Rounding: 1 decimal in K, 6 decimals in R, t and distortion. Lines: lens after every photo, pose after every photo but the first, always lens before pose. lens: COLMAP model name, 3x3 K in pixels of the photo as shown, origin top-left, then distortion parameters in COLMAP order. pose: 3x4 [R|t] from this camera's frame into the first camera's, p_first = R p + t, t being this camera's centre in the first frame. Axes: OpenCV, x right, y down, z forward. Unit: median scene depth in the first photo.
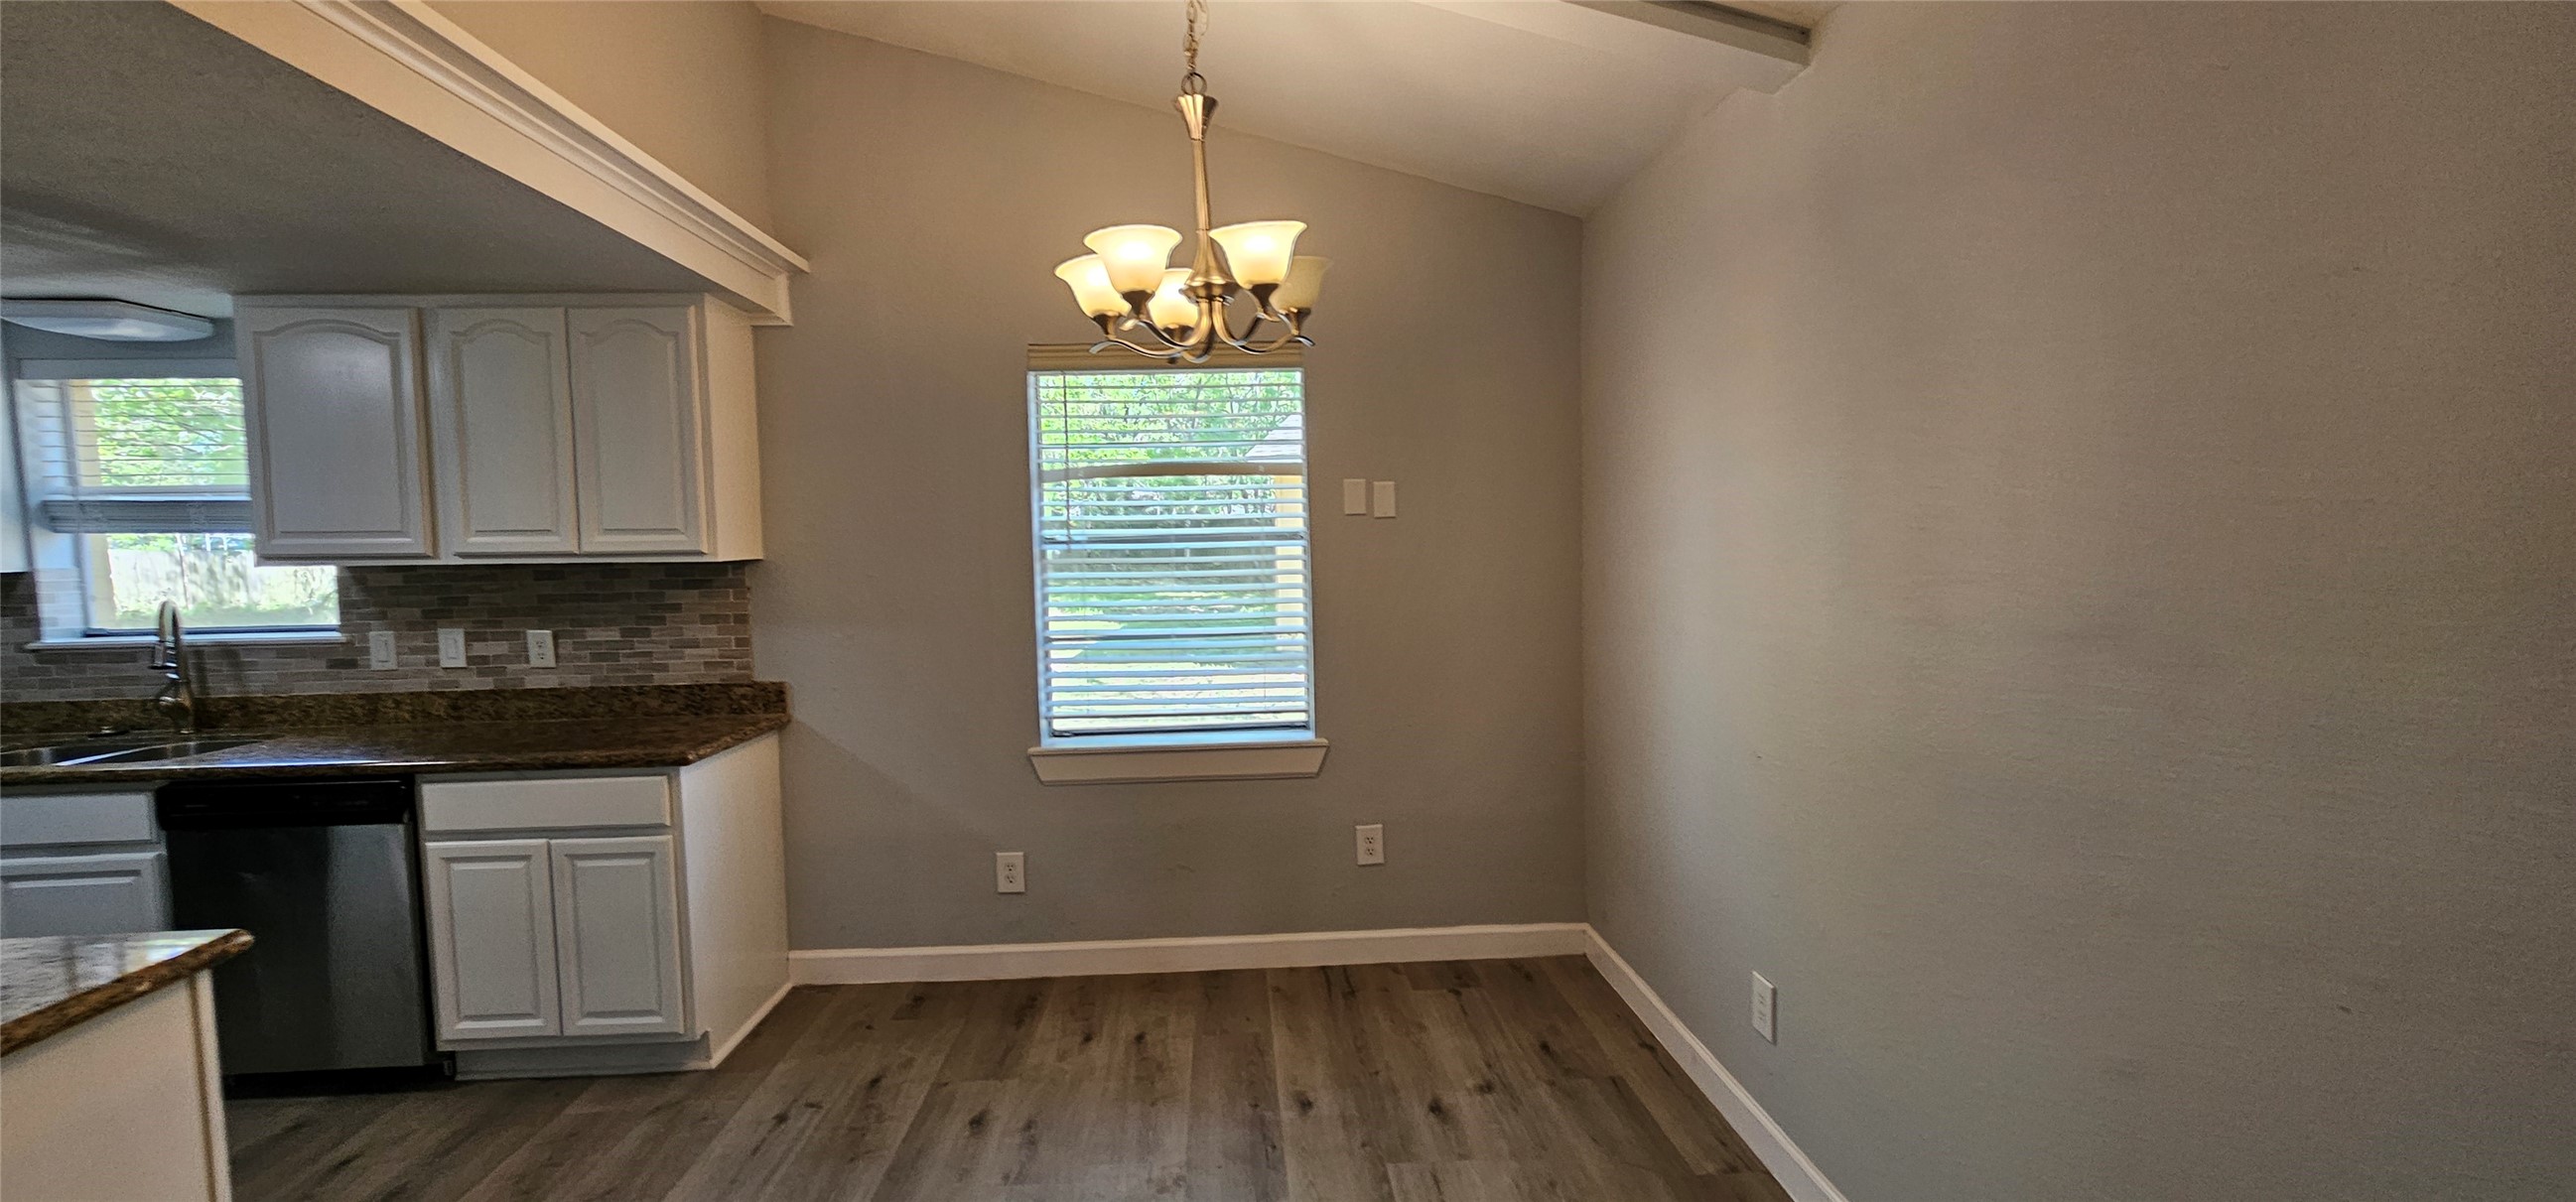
lens RADIAL K [[1056.8, 0, 1280.6], [0, 1056.8, 611.9], [0, 0, 1]] dist [-0.007106, 0.003734]
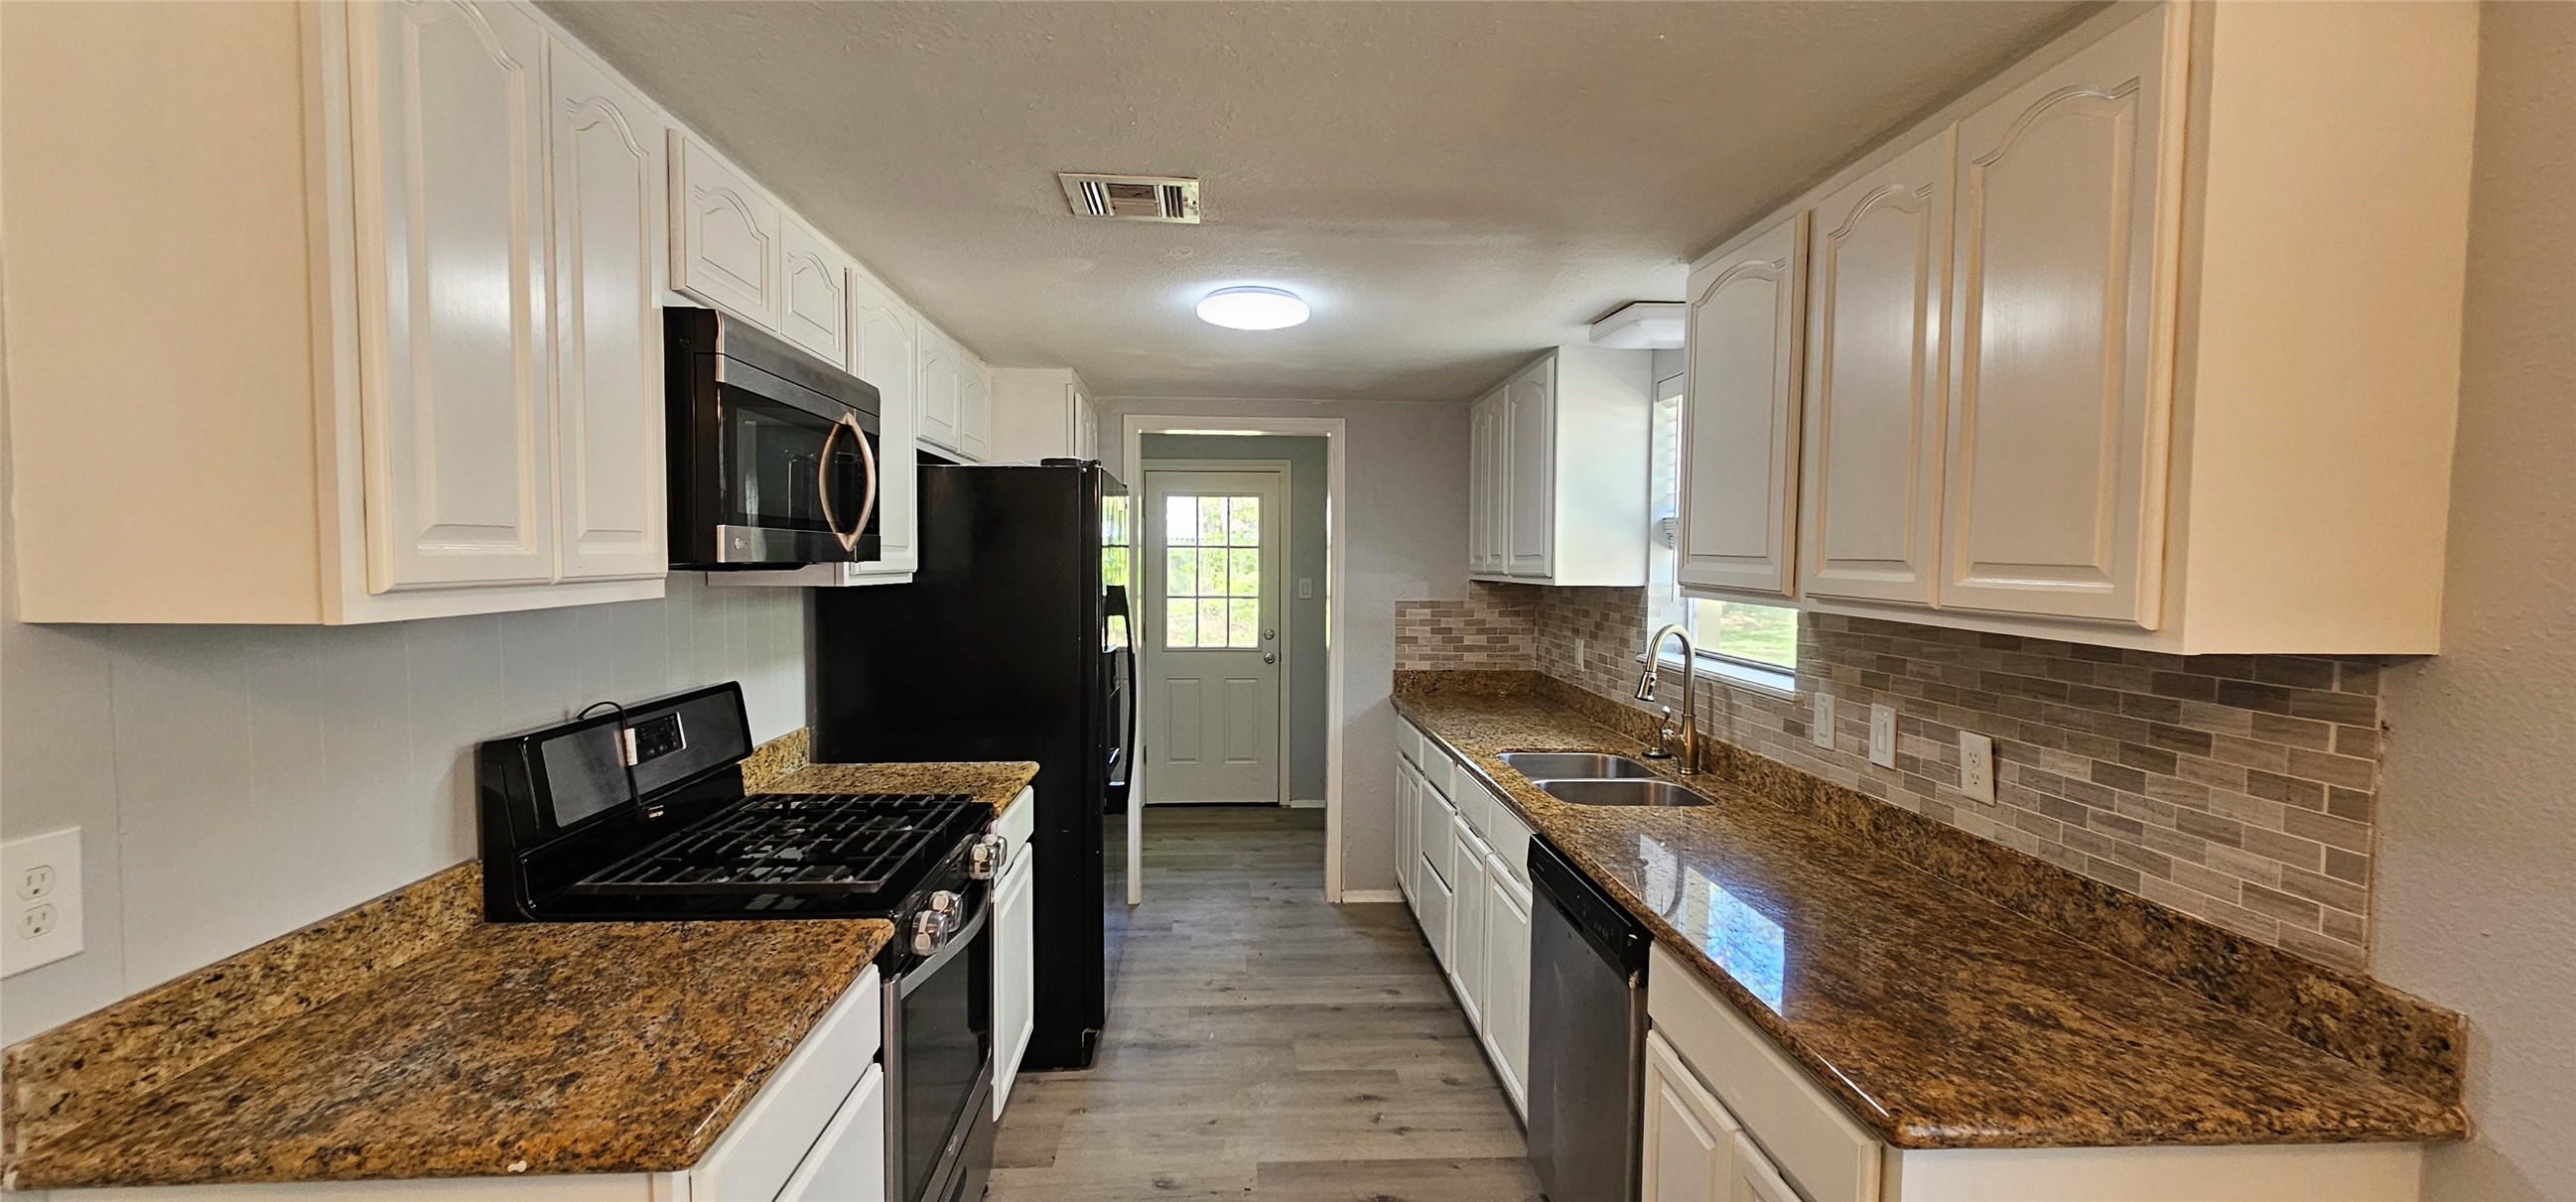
lens RADIAL K [[1048.4, 0, 1294.0], [0, 1048.4, 607.5], [0, 0, 1]] dist [0.002392, -0.000087]
pose [[0.009550, 0.070492, -0.997467, -0.147697], [-0.082505, 0.994166, 0.069469, -0.059701], [0.996545, 0.081633, 0.015310, 0.622678]]
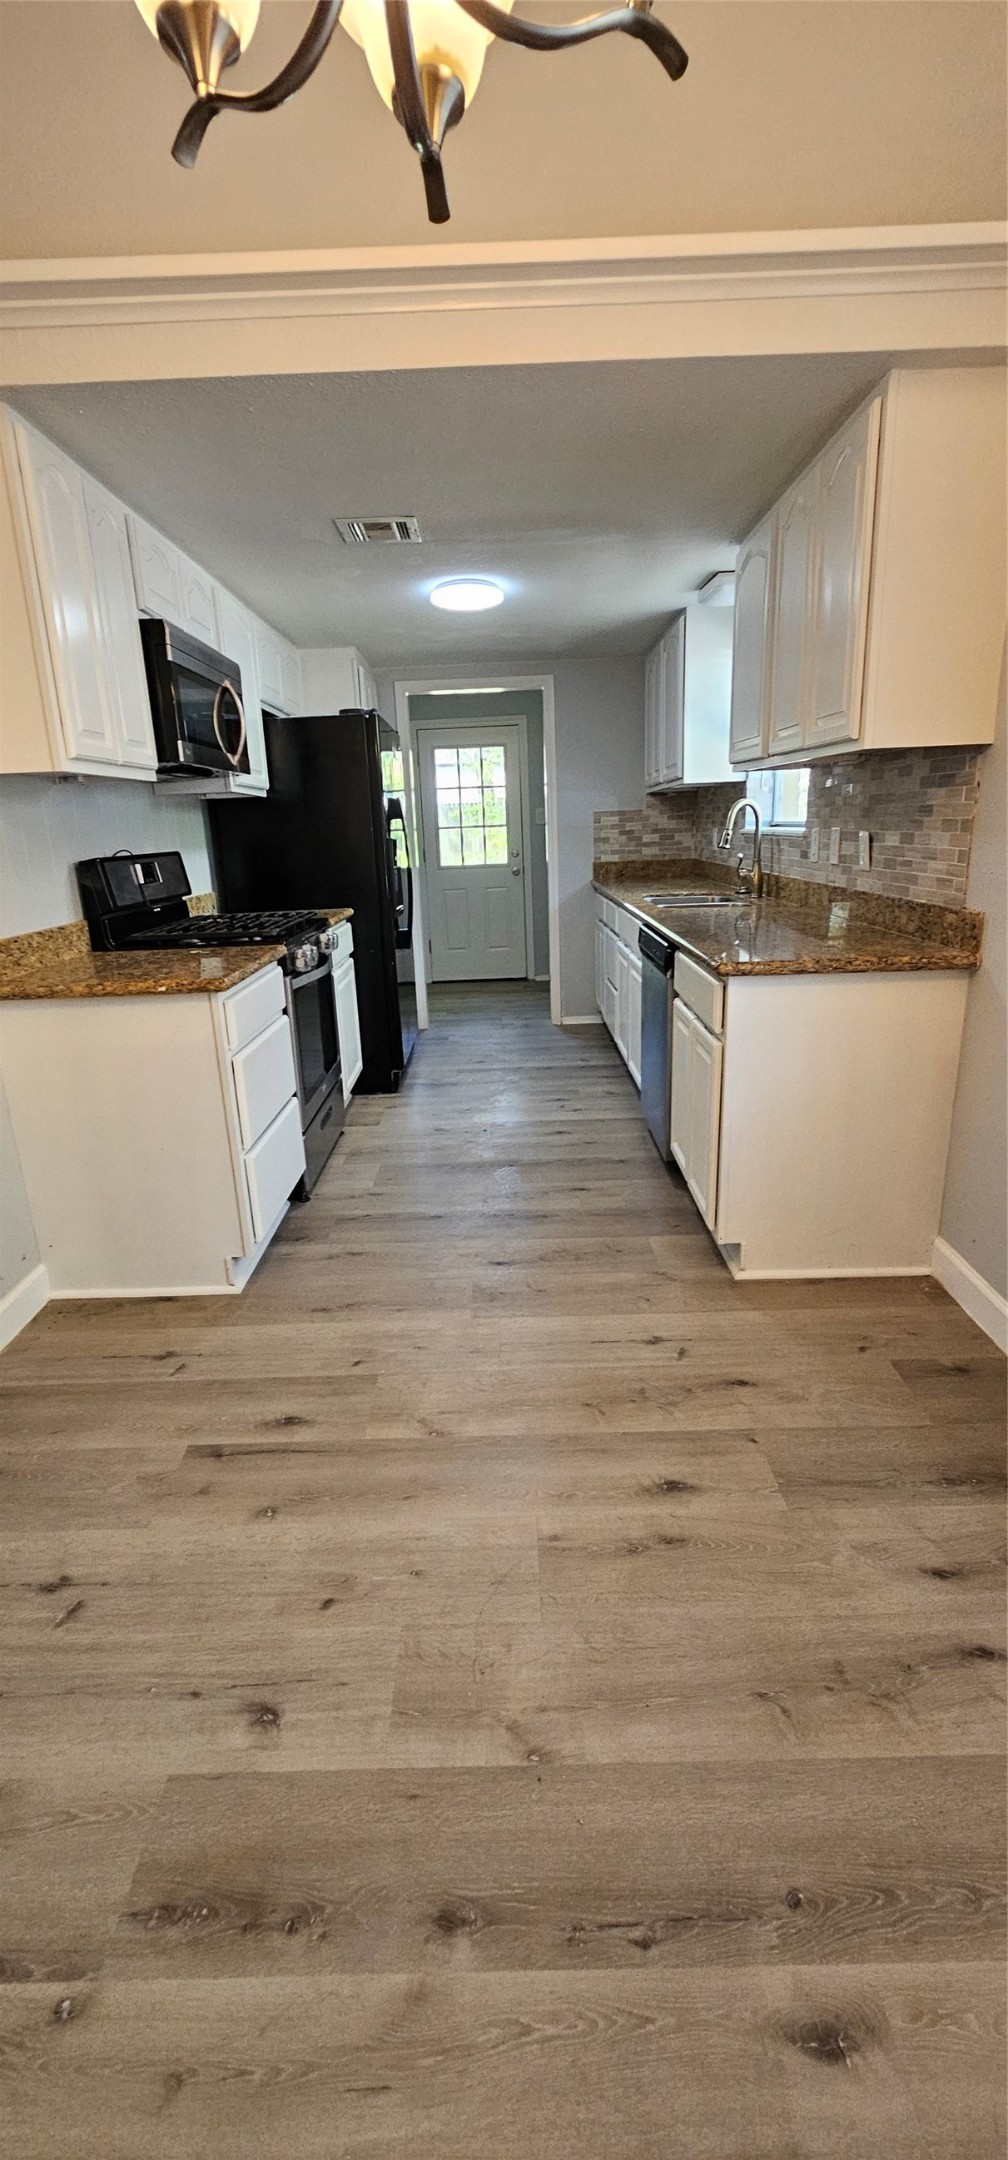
lens RADIAL K [[886.2, 0, 498.5], [0, 886.2, 1083.4], [0, 0, 1]] dist [-0.007106, 0.003734]
pose [[-0.061655, 0.303002, -0.950993, 0.204331], [-0.035687, 0.951528, 0.305486, 0.000118], [0.997459, 0.052773, -0.047853, 0.705043]]
